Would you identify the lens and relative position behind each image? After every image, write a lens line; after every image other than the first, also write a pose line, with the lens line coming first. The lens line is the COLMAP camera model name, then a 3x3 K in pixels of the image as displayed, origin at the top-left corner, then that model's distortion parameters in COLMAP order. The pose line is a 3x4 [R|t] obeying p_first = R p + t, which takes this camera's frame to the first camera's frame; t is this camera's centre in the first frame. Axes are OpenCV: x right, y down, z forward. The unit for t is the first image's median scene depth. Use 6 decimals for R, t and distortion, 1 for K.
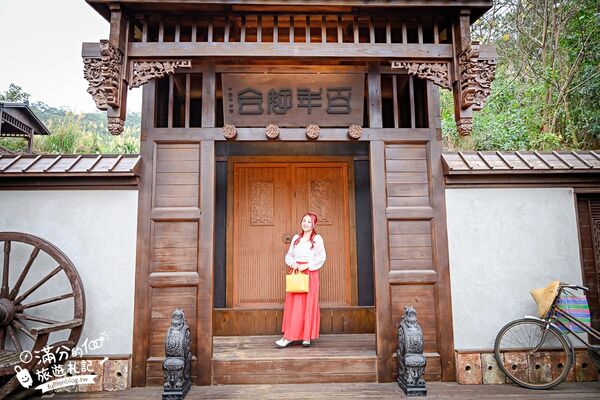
lens RADIAL K [[409.8, 0, 301.4], [0, 409.8, 202.5], [0, 0, 1]] dist [0.009361, -0.004081]
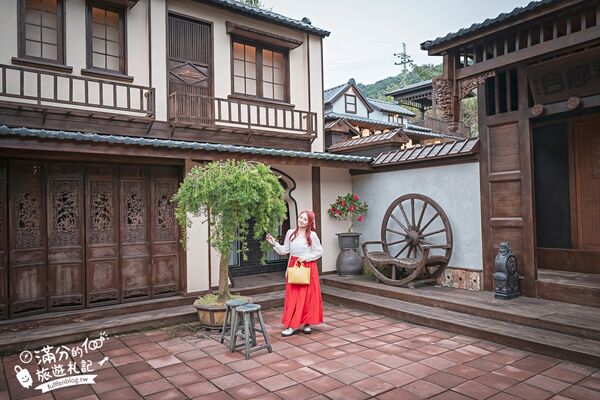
lens RADIAL K [[438.3, 0, 301.1], [0, 438.3, 200.7], [0, 0, 1]] dist [0.000783, 0.001201]
pose [[0.549438, -0.019253, -0.835313, 0.573156], [0.119573, 0.991256, 0.055803, -0.057890], [0.826934, -0.130541, 0.546936, -0.412596]]
